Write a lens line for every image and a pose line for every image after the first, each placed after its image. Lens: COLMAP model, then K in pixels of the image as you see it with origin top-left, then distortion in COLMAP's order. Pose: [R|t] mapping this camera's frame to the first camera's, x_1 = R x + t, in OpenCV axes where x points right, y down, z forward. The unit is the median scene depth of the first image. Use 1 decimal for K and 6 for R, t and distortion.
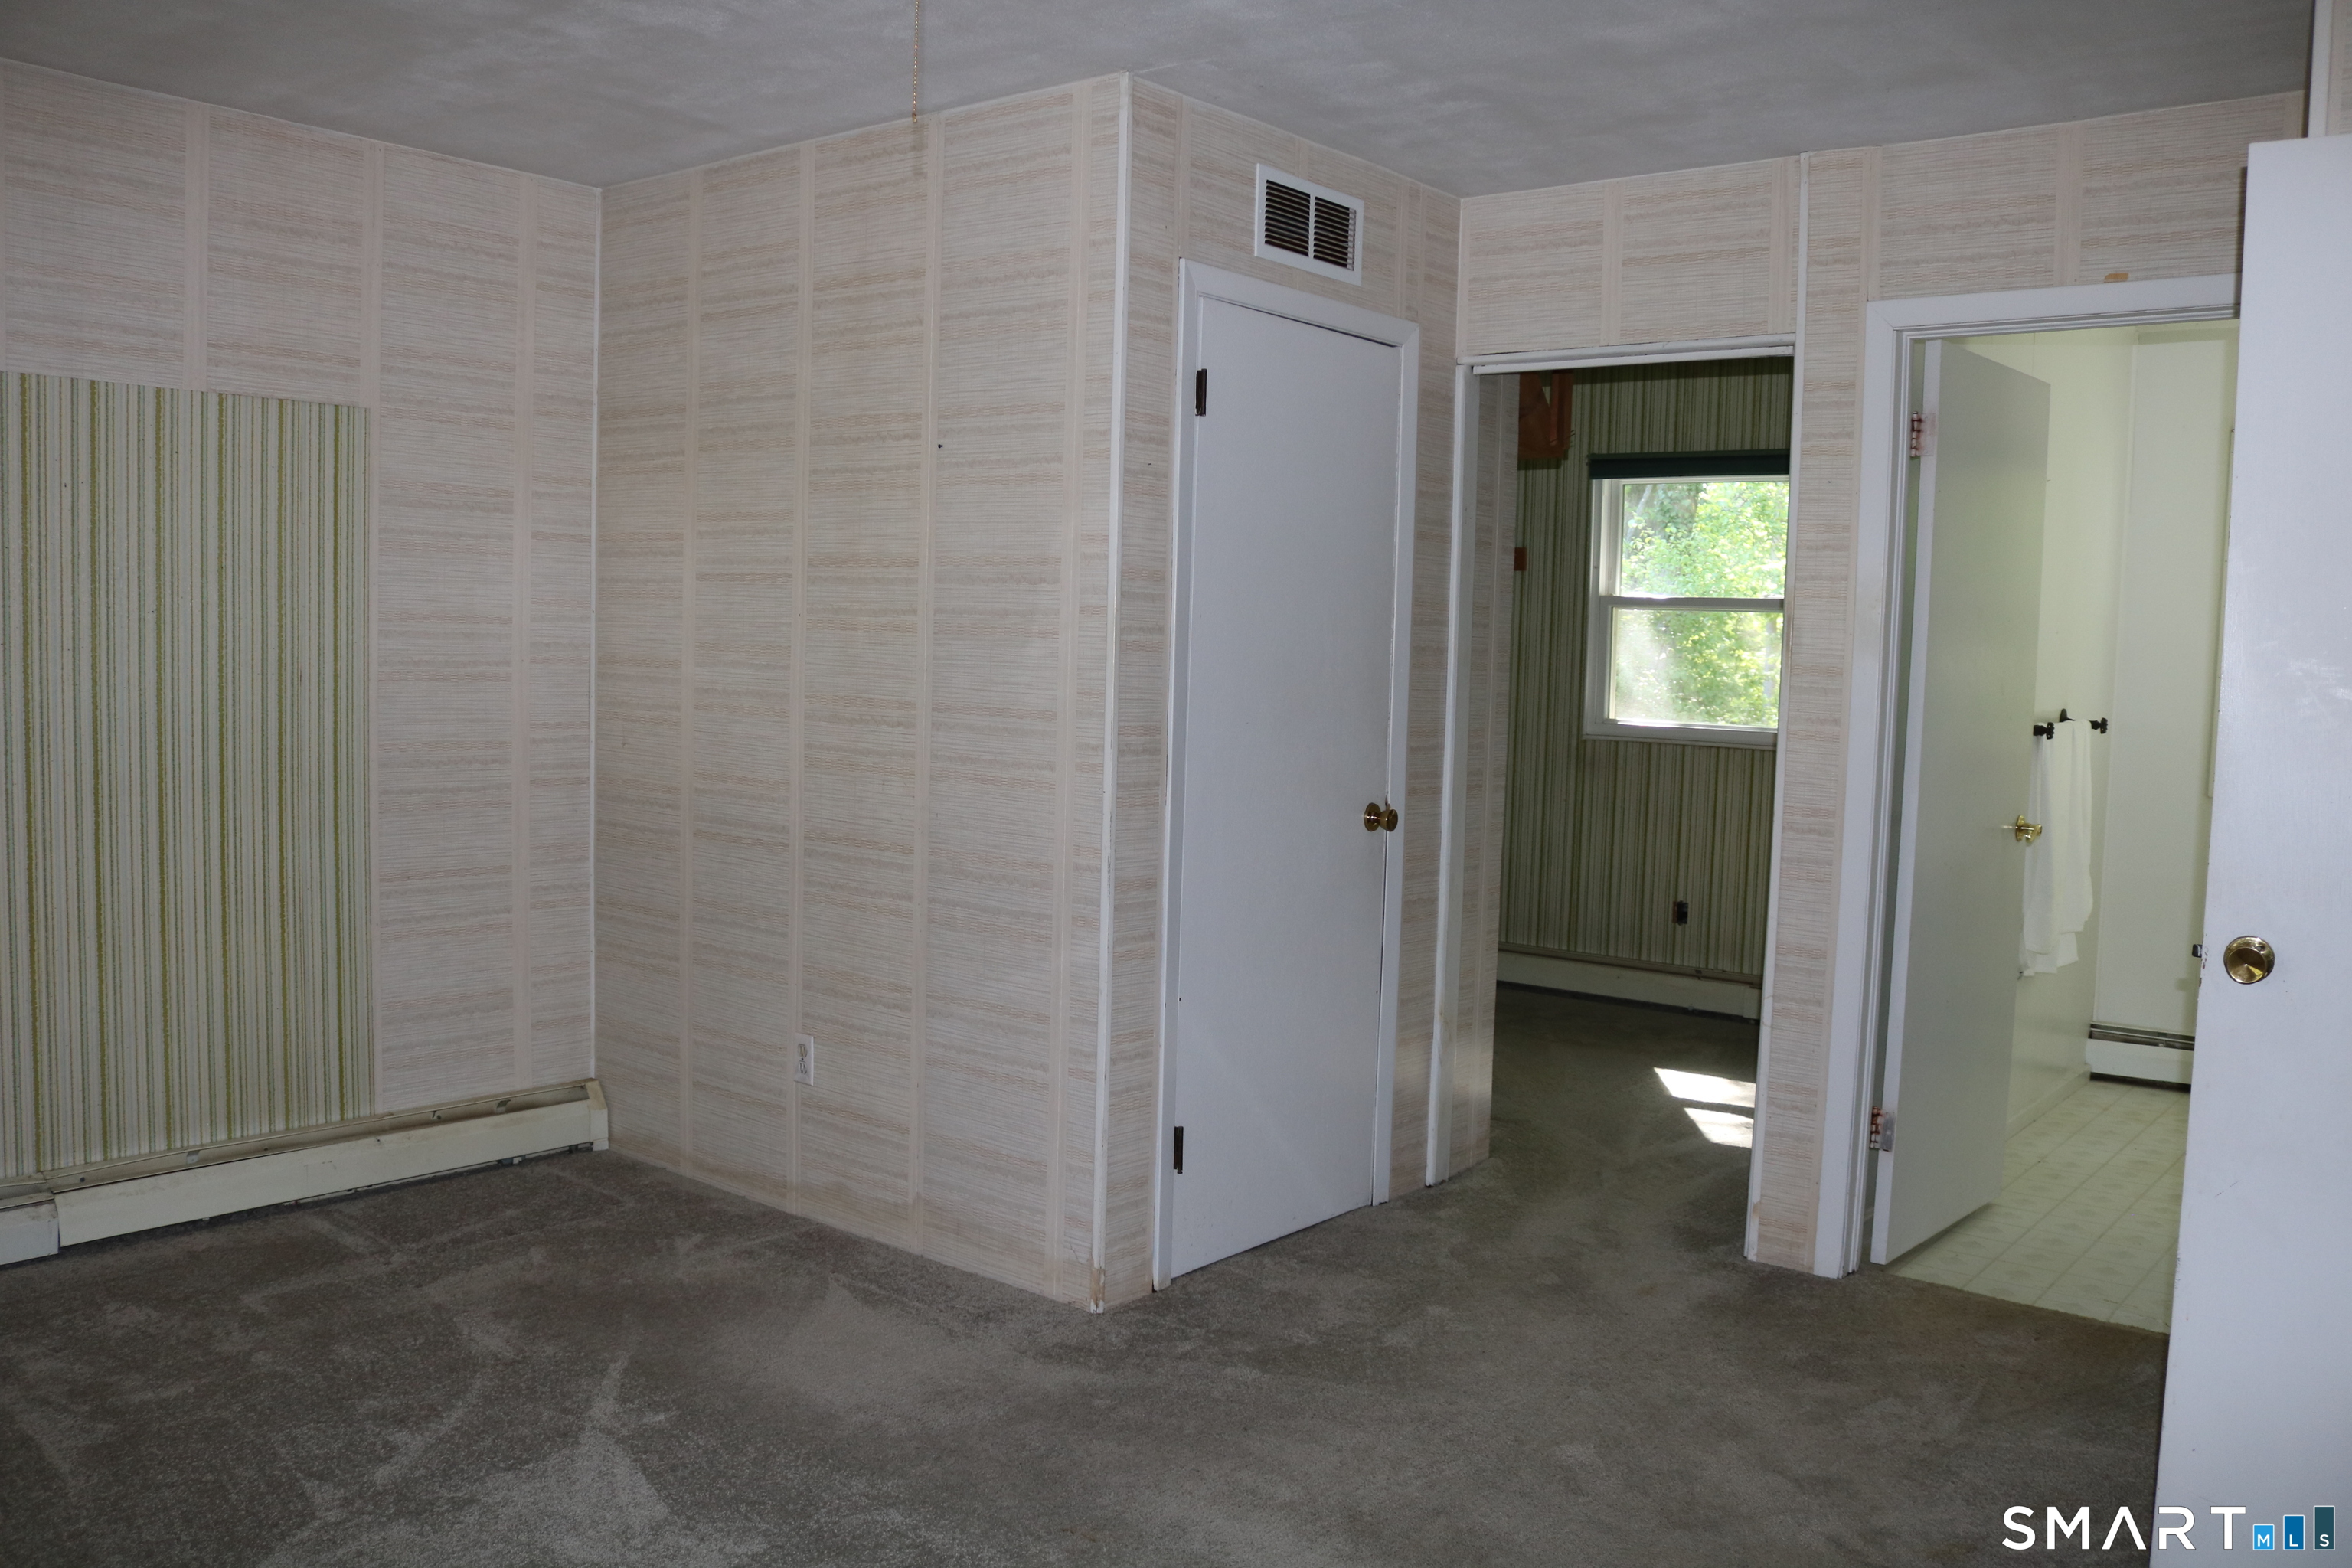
lens RADIAL K [[1961.4, 0, 1152.3], [0, 1961.4, 794.0], [0, 0, 1]] dist [-0.092127, 0.021748]
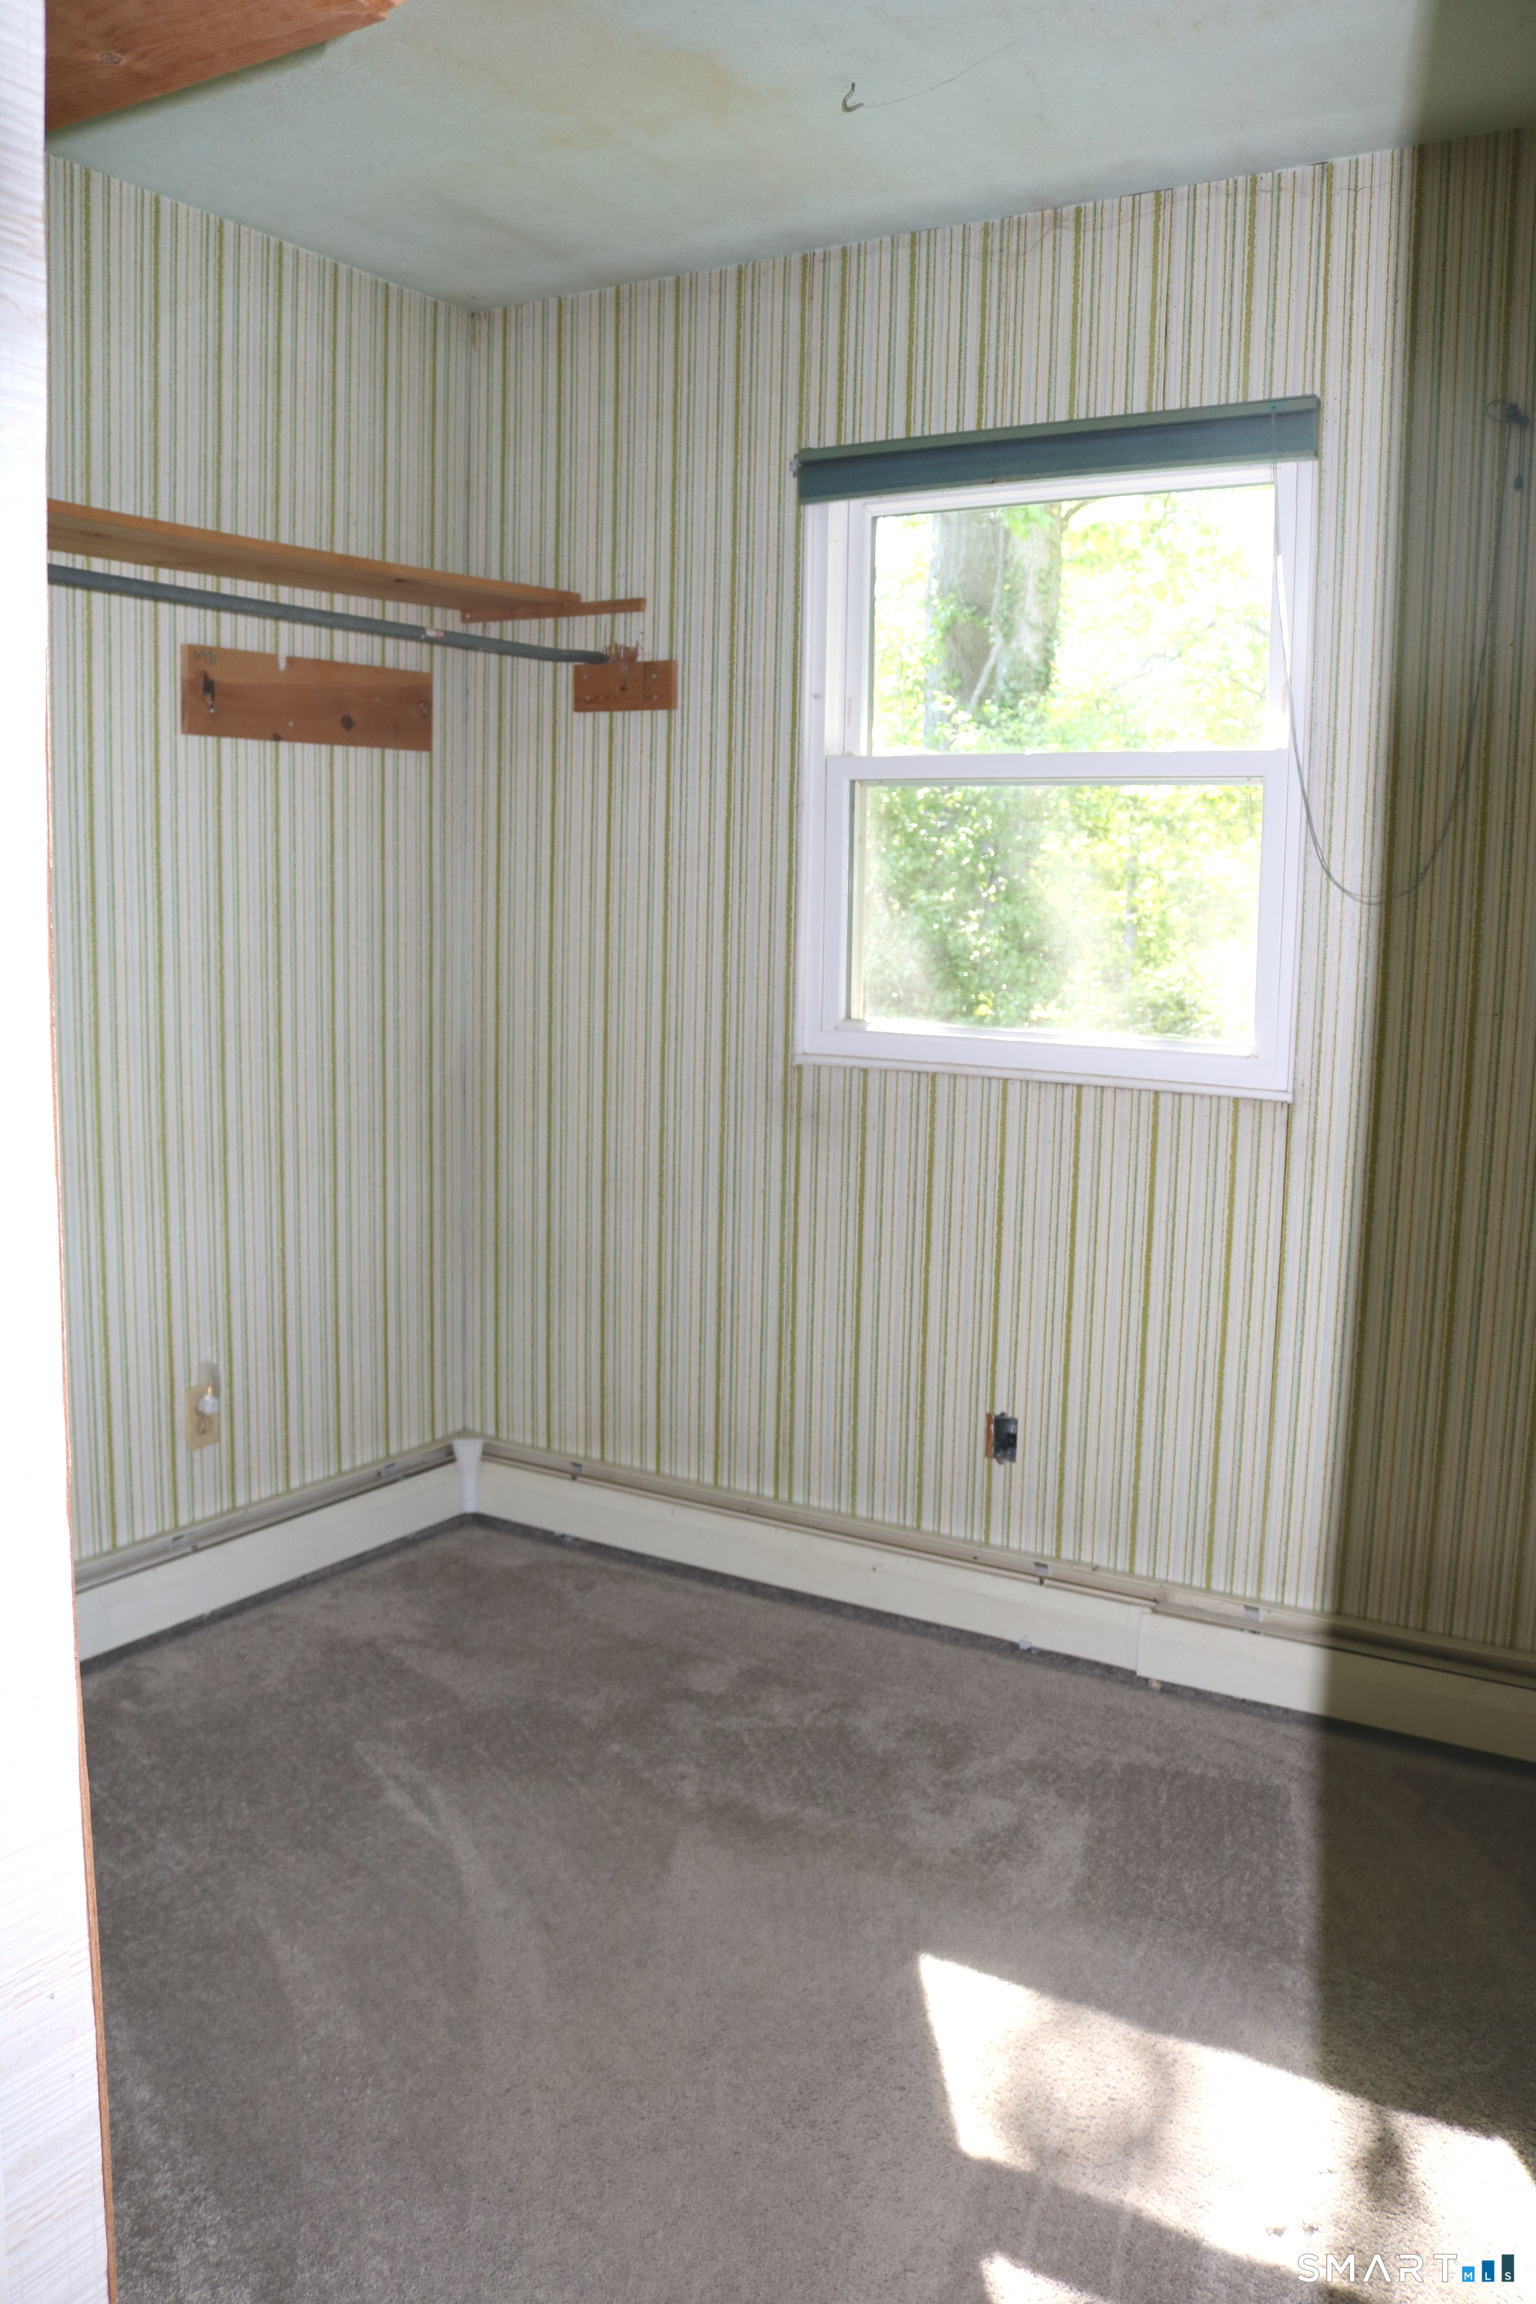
lens RADIAL K [[1921.4, 0, 767.1], [0, 1921.4, 1145.7], [0, 0, 1]] dist [-0.092127, 0.021748]
pose [[0.990887, -0.024283, 0.132492, 0.097948], [0.017031, 0.998308, 0.055595, -0.022115], [-0.133618, -0.052832, 0.989624, 0.349129]]
